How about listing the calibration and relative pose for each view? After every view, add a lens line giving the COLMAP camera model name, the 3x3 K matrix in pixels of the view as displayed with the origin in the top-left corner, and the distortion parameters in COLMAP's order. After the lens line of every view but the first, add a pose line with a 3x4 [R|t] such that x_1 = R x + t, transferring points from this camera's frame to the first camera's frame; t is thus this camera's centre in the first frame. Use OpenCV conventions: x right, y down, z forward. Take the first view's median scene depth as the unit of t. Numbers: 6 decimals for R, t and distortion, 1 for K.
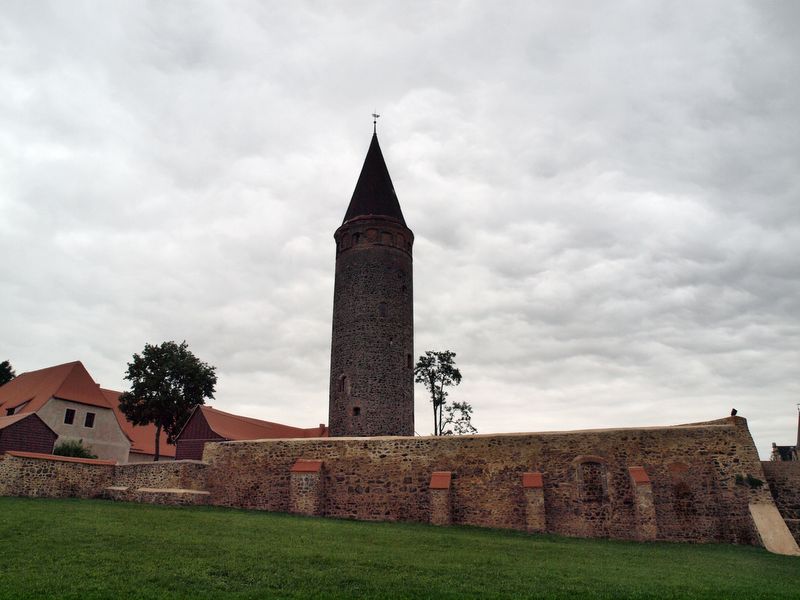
lens RADIAL K [[623.4, 0, 398.2], [0, 623.4, 278.1], [0, 0, 1]] dist [-0.111650, 0.114100]
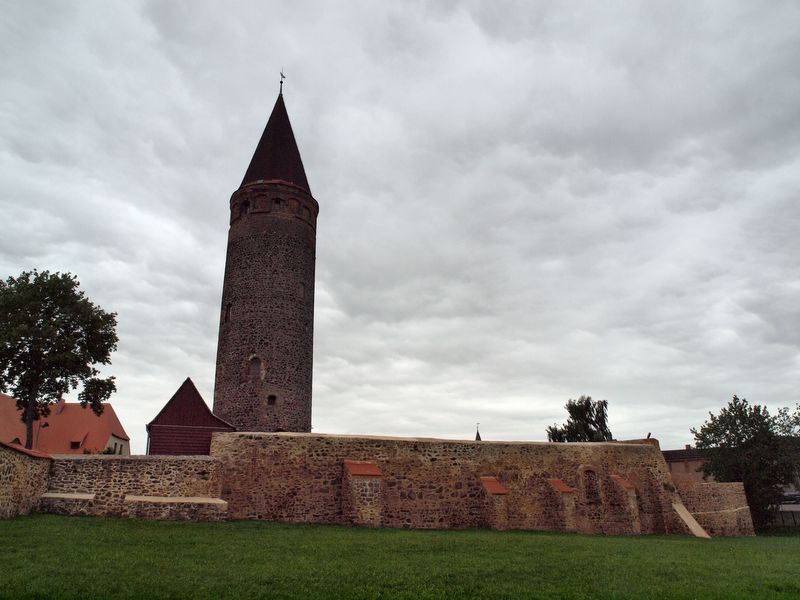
lens RADIAL K [[580.8, 0, 399.1], [0, 580.8, 301.6], [0, 0, 1]] dist [-0.116521, 0.096494]
pose [[0.759658, 0.197769, 0.619522, -0.655775], [-0.219900, 0.974640, -0.041491, 0.104952], [-0.612017, -0.104714, 0.783882, 0.380873]]
